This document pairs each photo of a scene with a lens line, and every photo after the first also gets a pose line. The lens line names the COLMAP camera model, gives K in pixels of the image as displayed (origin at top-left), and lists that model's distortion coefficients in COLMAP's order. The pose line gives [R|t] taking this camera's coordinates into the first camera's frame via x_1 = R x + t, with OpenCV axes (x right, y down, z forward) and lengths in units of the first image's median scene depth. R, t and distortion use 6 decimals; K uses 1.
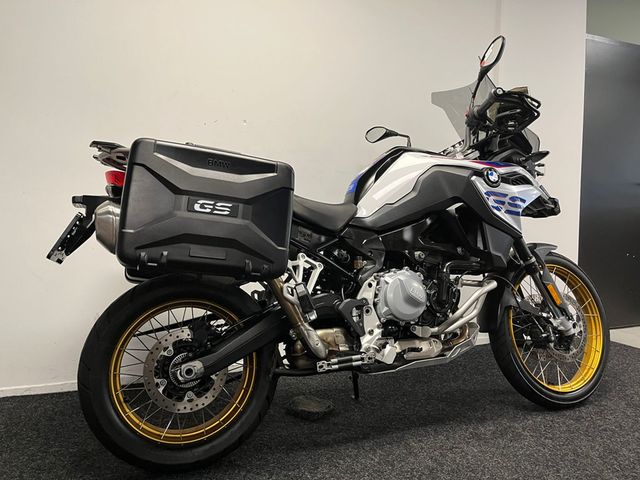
lens RADIAL K [[525.7, 0, 296.7], [0, 525.7, 215.1], [0, 0, 1]] dist [-0.003087, -0.000726]
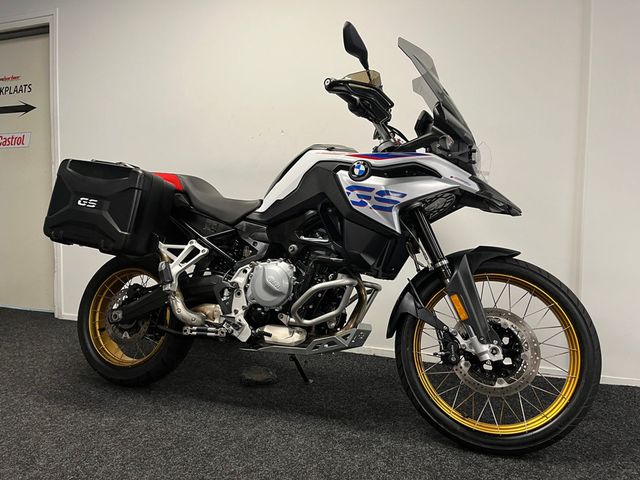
lens RADIAL K [[491.8, 0, 320.0], [0, 491.8, 240.0], [0, 0, 1]] dist [0.052826, -0.001160]
pose [[0.752255, 0.041725, -0.657549, 0.997482], [-0.012853, 0.998732, 0.048672, 0.011277], [0.658746, -0.028162, 0.751838, 0.318575]]
